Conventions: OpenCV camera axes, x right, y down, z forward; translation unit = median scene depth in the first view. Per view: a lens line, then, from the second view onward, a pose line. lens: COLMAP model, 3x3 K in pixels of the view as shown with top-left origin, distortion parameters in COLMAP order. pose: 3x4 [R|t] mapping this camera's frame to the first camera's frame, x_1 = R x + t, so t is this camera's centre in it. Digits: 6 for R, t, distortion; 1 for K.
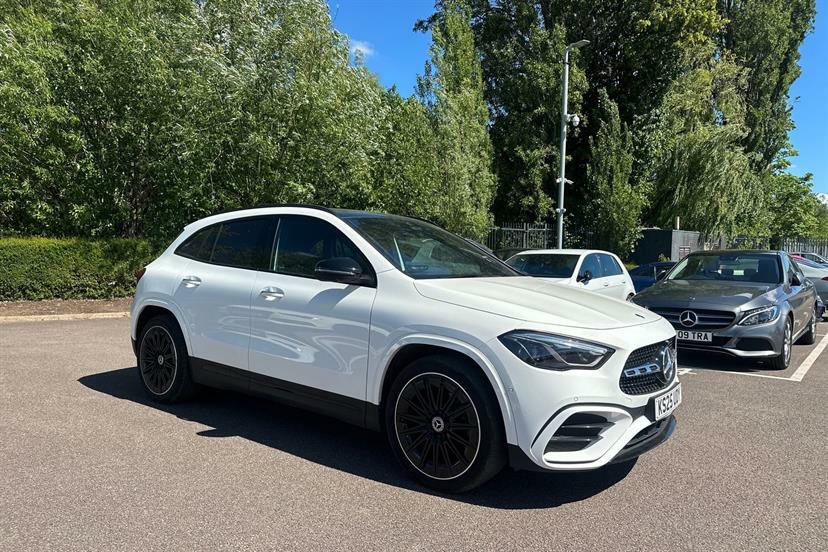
lens RADIAL K [[586.6, 0, 407.7], [0, 586.6, 288.6], [0, 0, 1]] dist [0.056510, -0.057173]
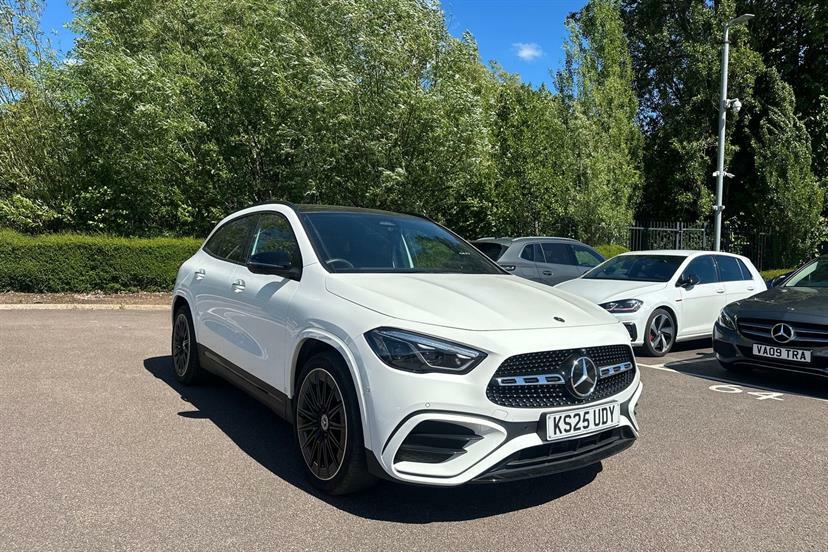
lens RADIAL K [[586.6, 0, 411.2], [0, 586.6, 278.6], [0, 0, 1]] dist [0.056510, -0.057173]
pose [[0.955602, 0.020966, -0.293915, 0.277964], [-0.027413, 0.999465, -0.017832, 0.004774], [0.293384, 0.025097, 0.955665, 0.064793]]
